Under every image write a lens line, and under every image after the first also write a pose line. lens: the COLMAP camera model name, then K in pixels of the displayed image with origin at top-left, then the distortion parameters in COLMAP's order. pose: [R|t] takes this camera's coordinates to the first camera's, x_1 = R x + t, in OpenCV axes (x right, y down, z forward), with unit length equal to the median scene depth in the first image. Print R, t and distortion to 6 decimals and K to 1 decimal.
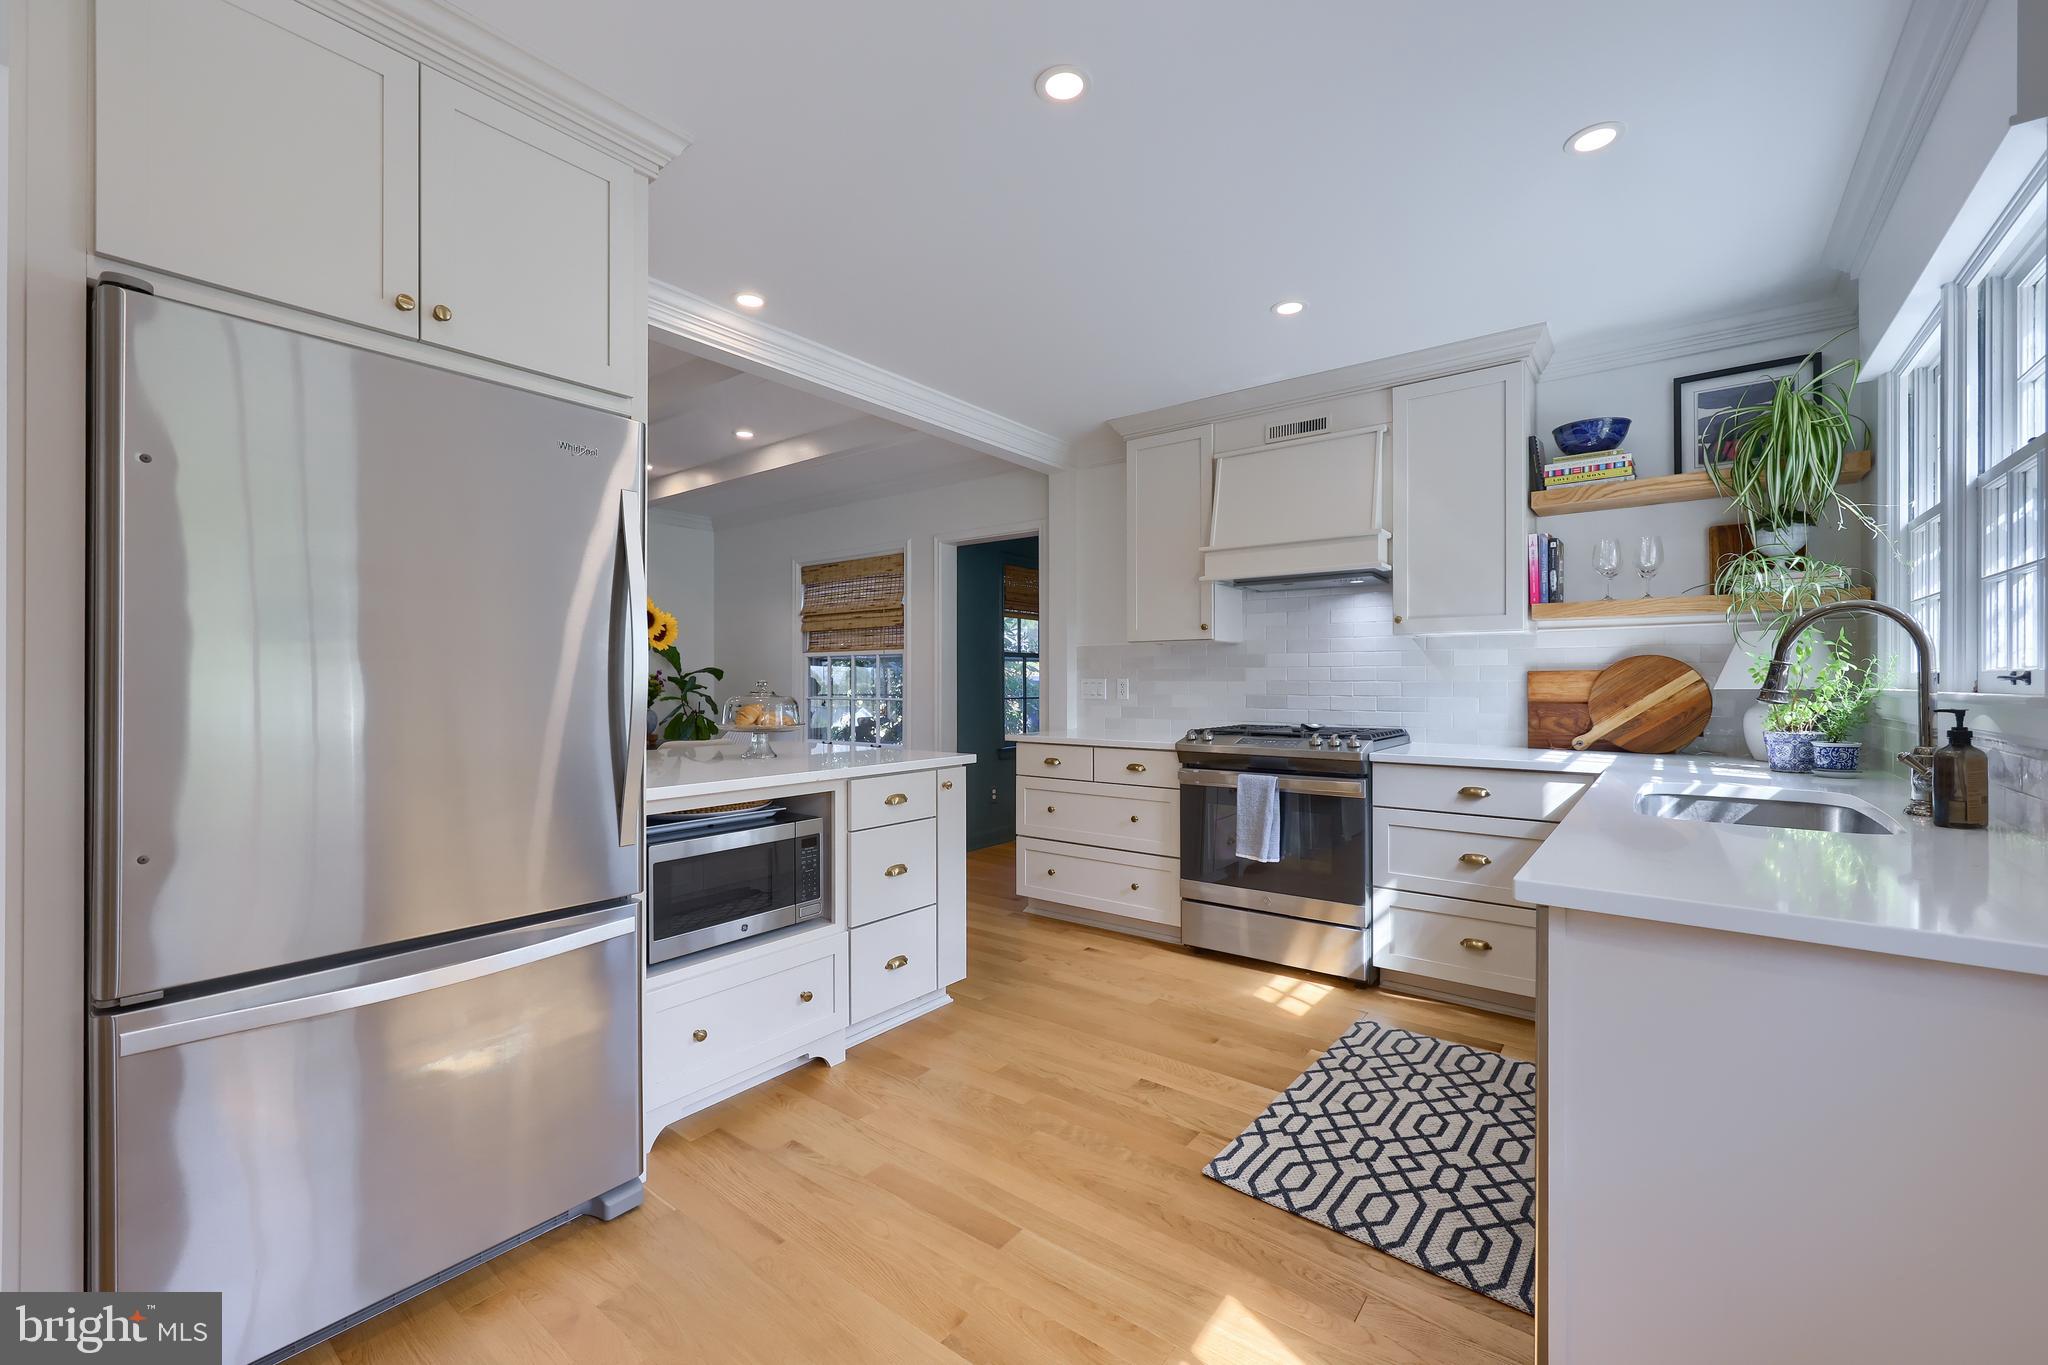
lens RADIAL K [[840.8, 0, 1035.3], [0, 840.8, 690.1], [0, 0, 1]] dist [-0.000933, 0.002017]
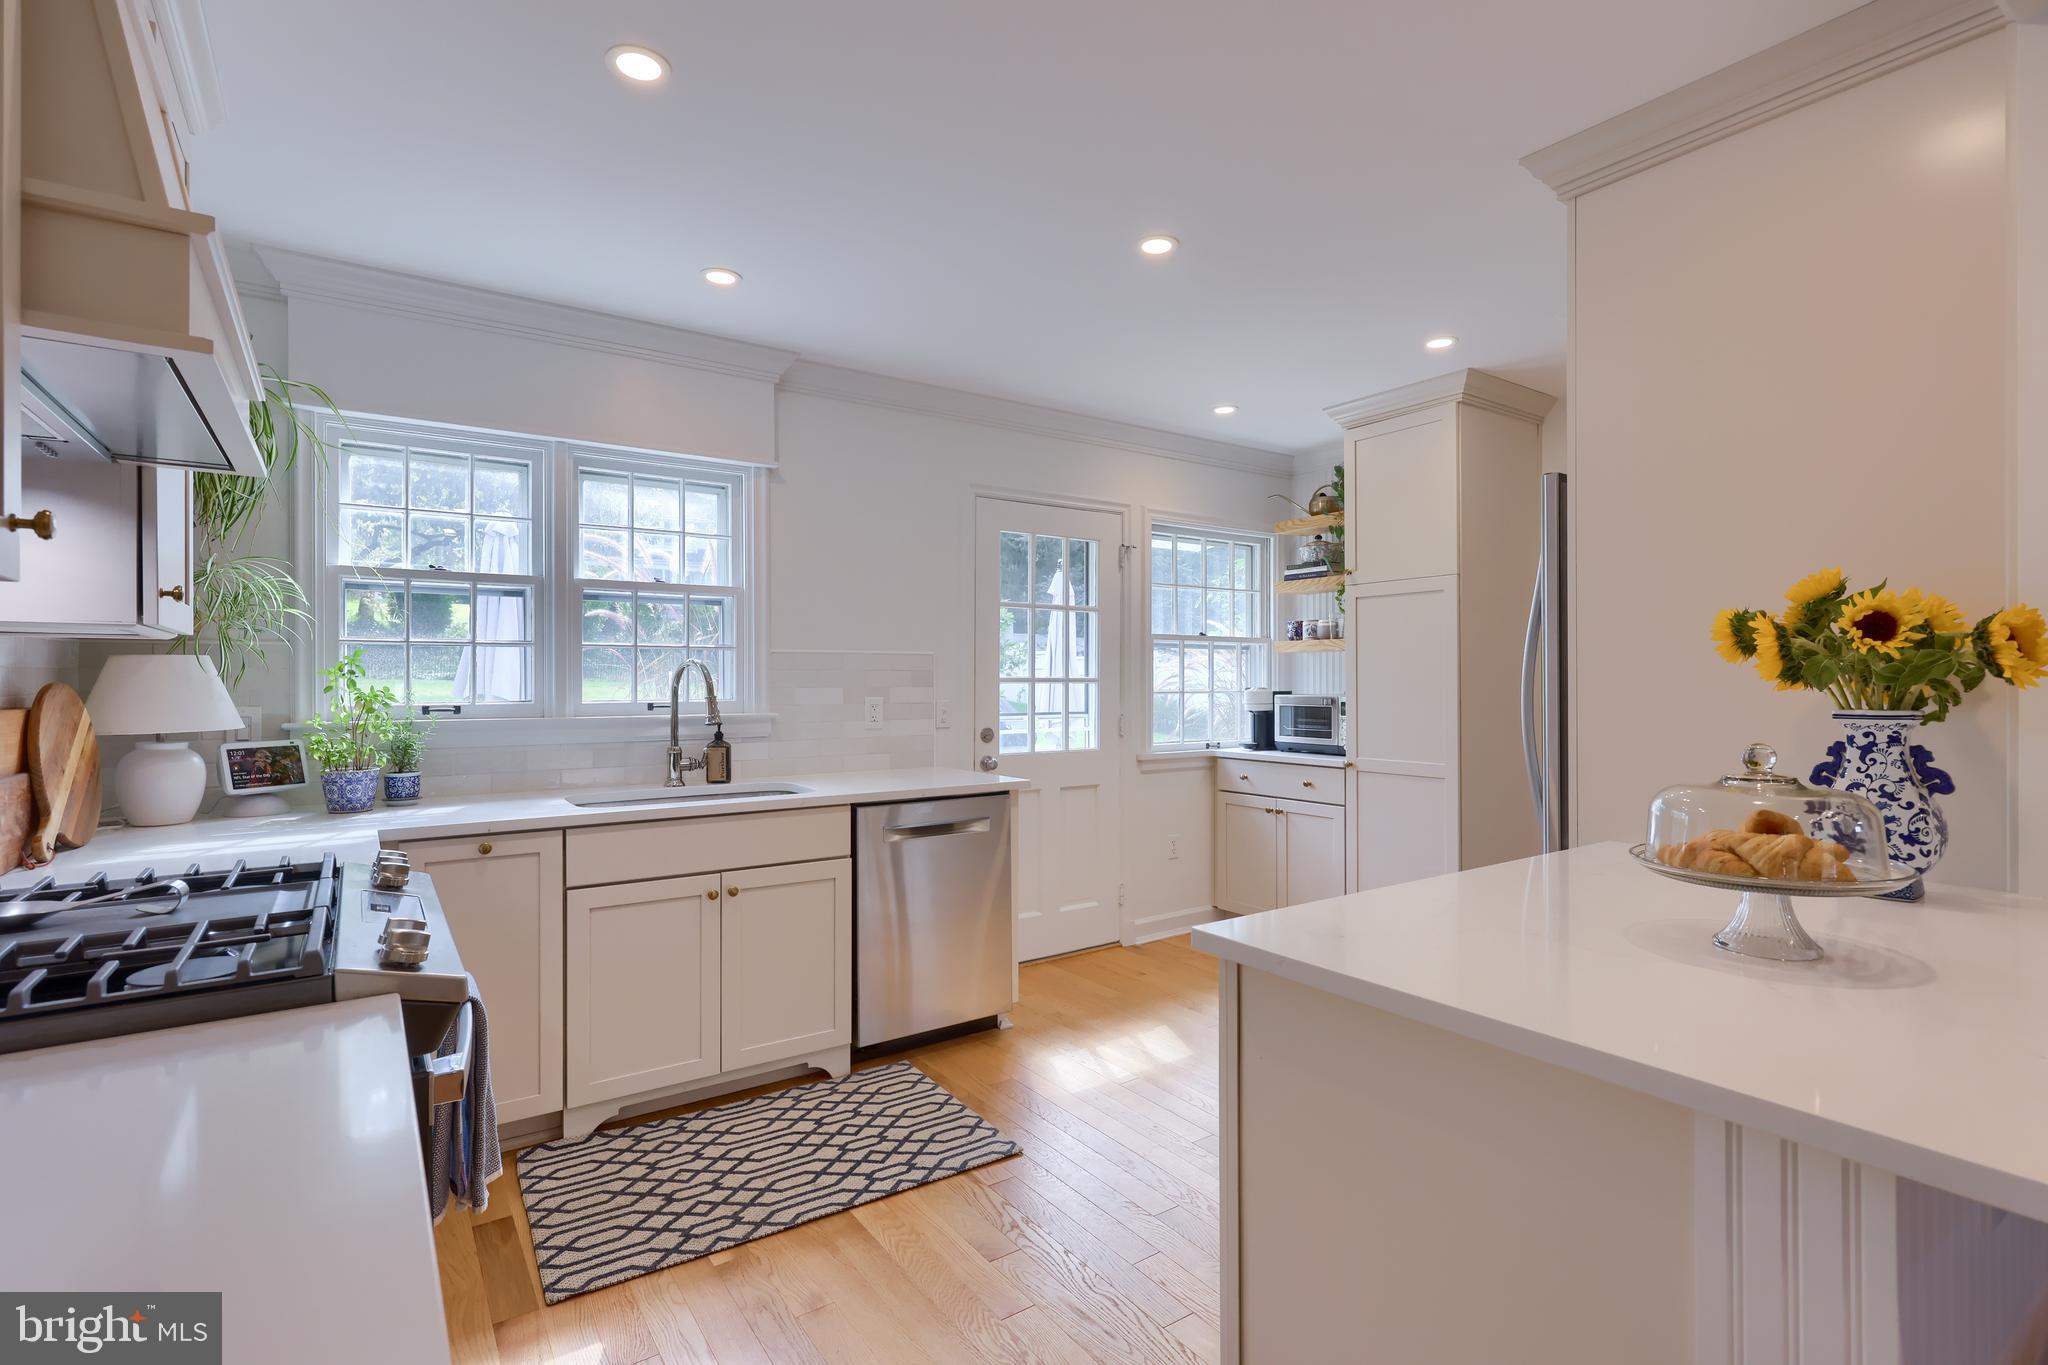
lens RADIAL K [[961.0, 0, 1023.1], [0, 961.0, 681.1], [0, 0, 1]] dist [-0.004382, 0.002877]
pose [[-0.952320, 0.003451, 0.305083, -0.163924], [0.004983, 0.999979, 0.004244, -0.051307], [-0.305062, 0.005561, -0.952316, 1.880439]]
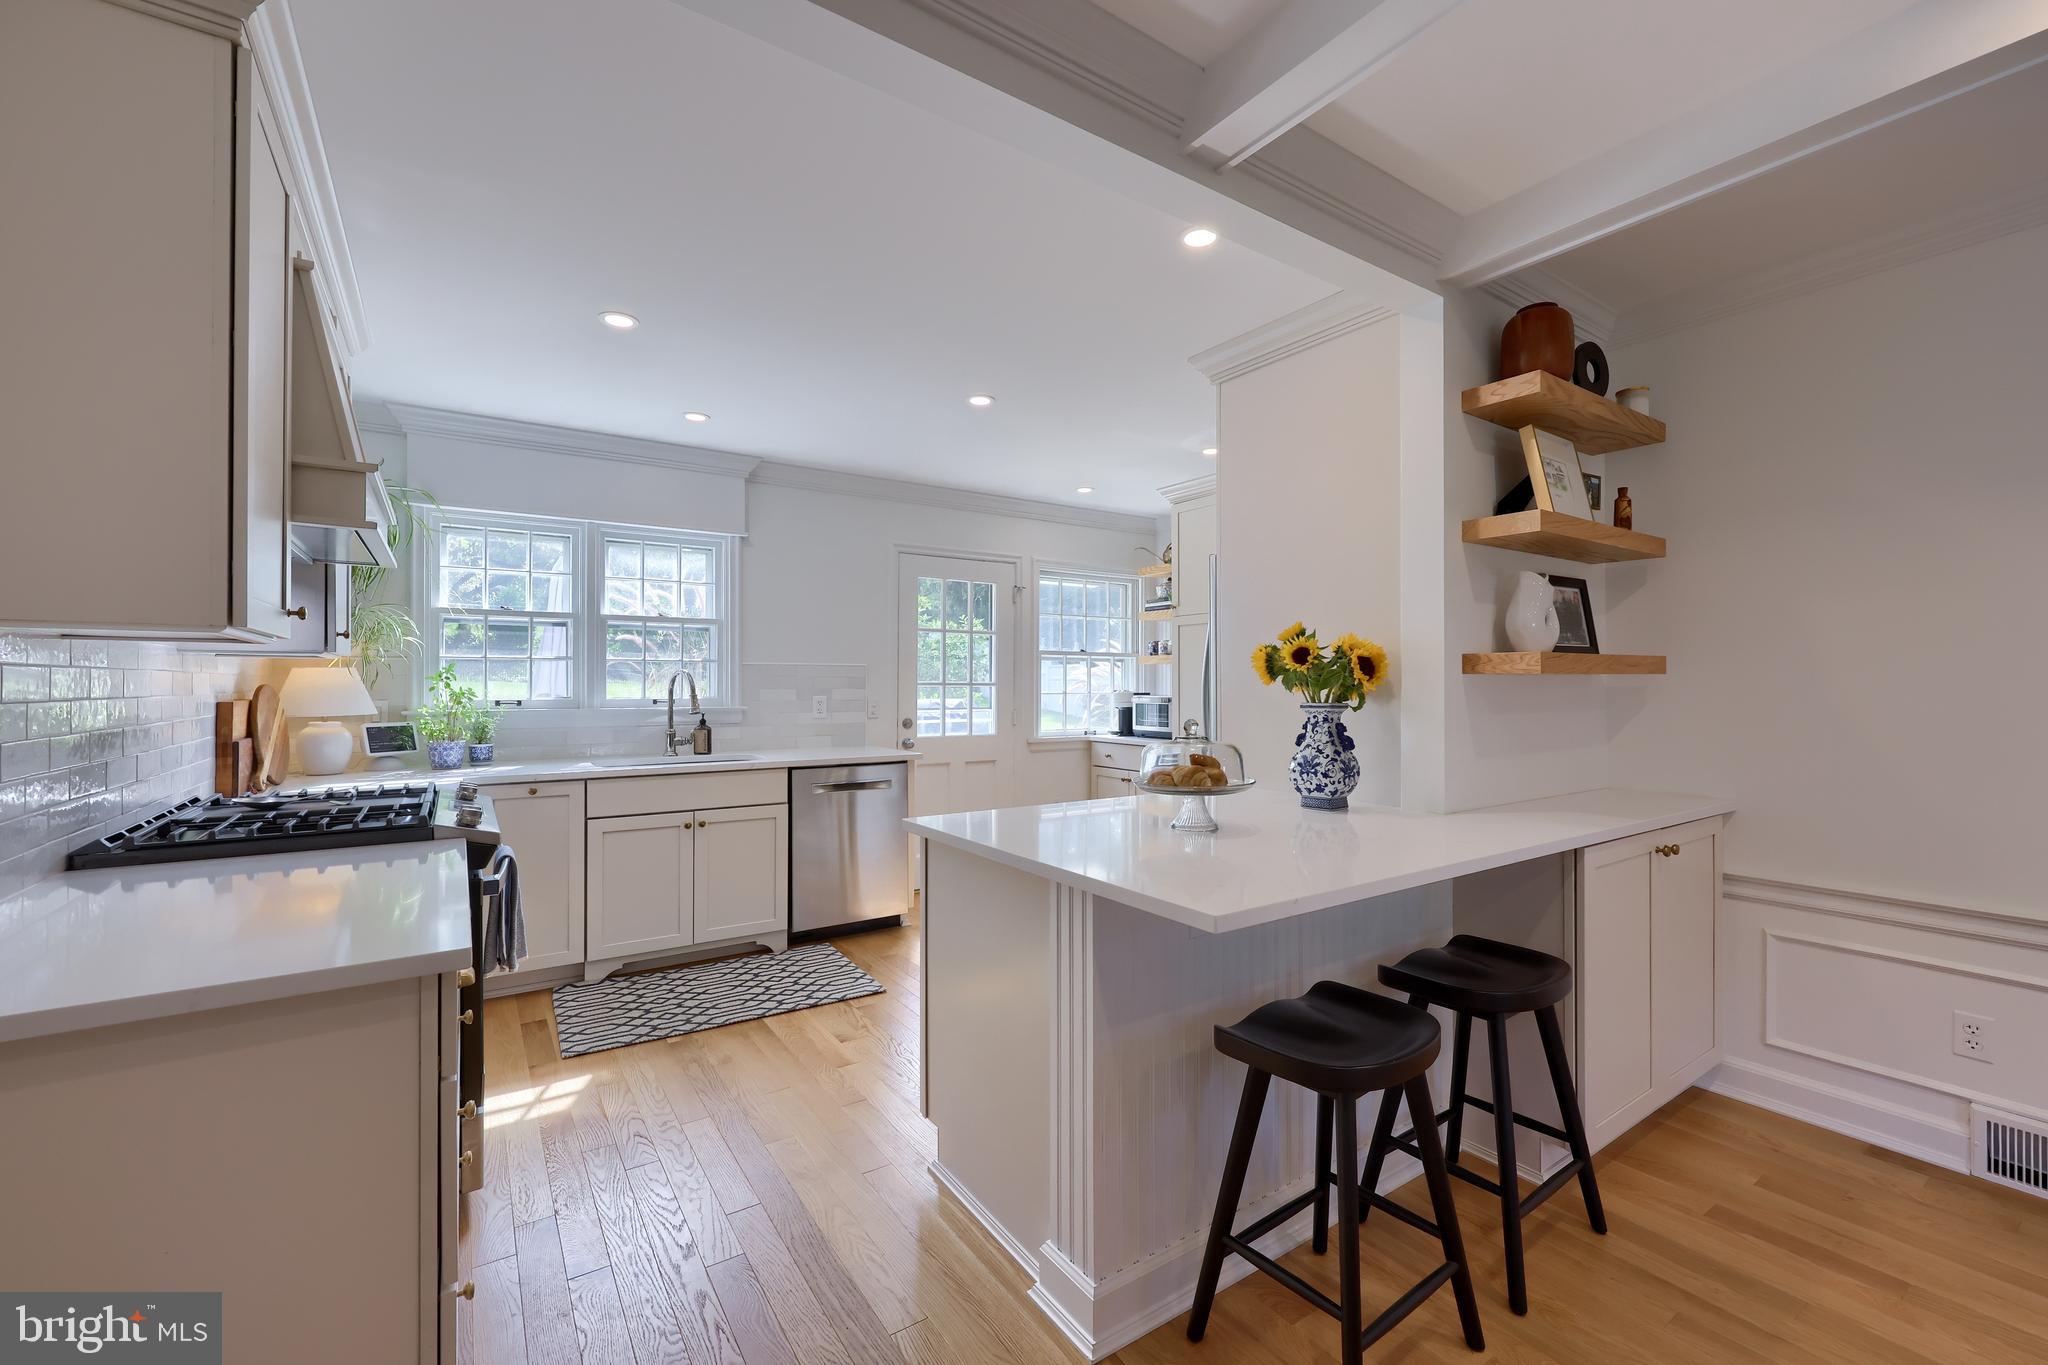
lens RADIAL K [[840.8, 0, 1054.8], [0, 840.8, 682.6], [0, 0, 1]] dist [-0.000933, 0.002017]
pose [[-0.955308, 0.001214, 0.295611, -0.551276], [0.001823, 0.999997, 0.001785, -0.053162], [-0.295608, 0.002244, -0.955307, 2.163642]]
